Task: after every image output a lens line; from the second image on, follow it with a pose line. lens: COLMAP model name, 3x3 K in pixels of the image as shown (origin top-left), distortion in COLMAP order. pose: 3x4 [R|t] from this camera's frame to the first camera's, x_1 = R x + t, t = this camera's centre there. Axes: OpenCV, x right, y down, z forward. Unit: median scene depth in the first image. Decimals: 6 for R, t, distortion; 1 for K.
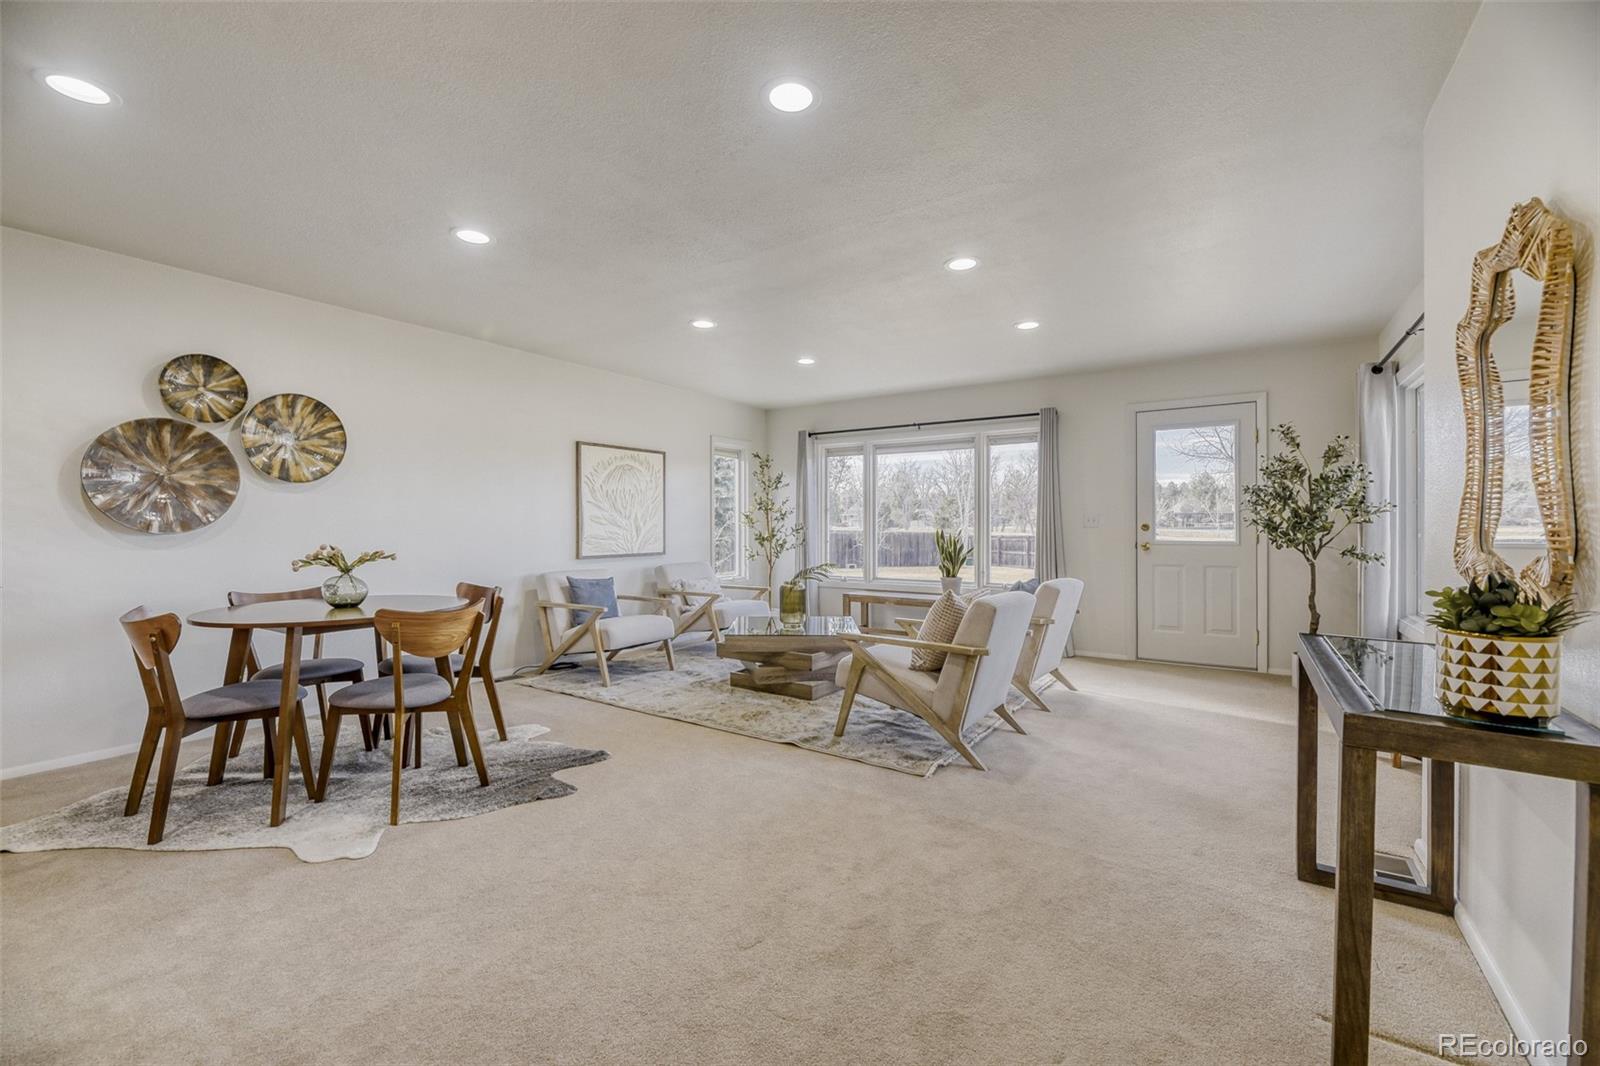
lens RADIAL K [[661.3, 0, 796.4], [0, 661.3, 525.2], [0, 0, 1]] dist [0.000147, -0.000034]
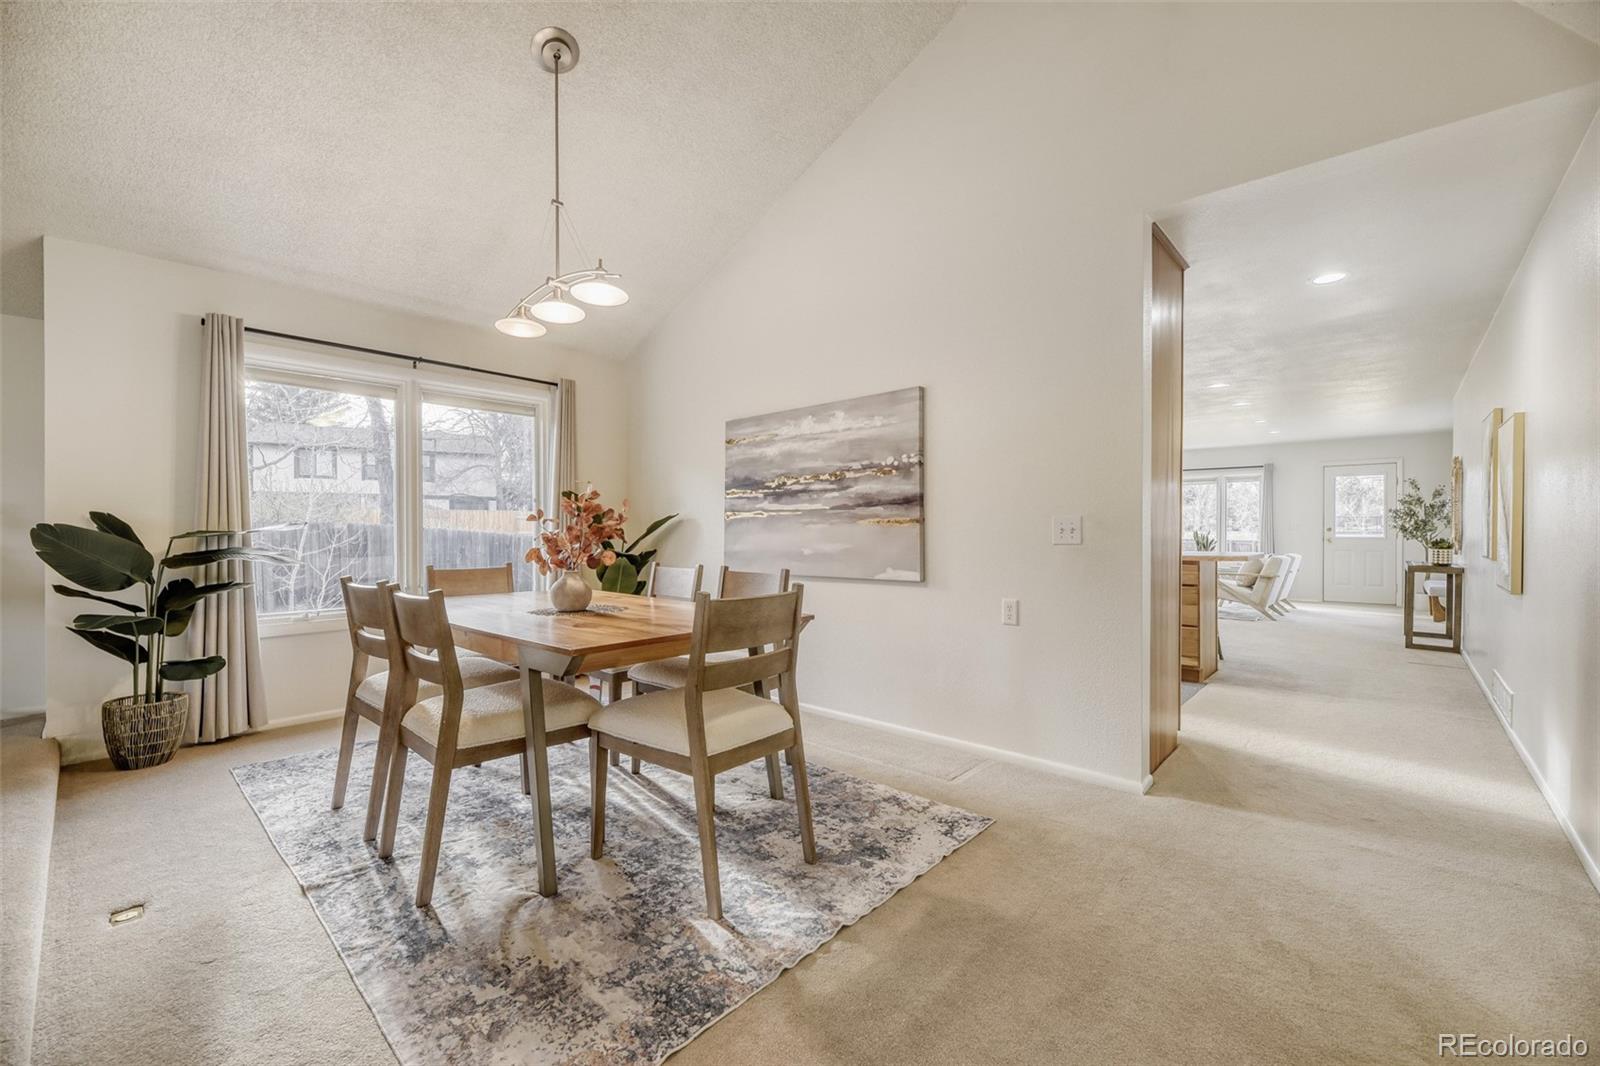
lens RADIAL K [[648.6, 0, 797.3], [0, 648.6, 534.2], [0, 0, 1]] dist [-0.000959, -0.000428]
pose [[0.988700, 0.001349, -0.149905, -0.834808], [-0.000294, 0.999975, 0.007058, 0.004692], [0.149910, -0.006935, 0.988675, -1.261260]]
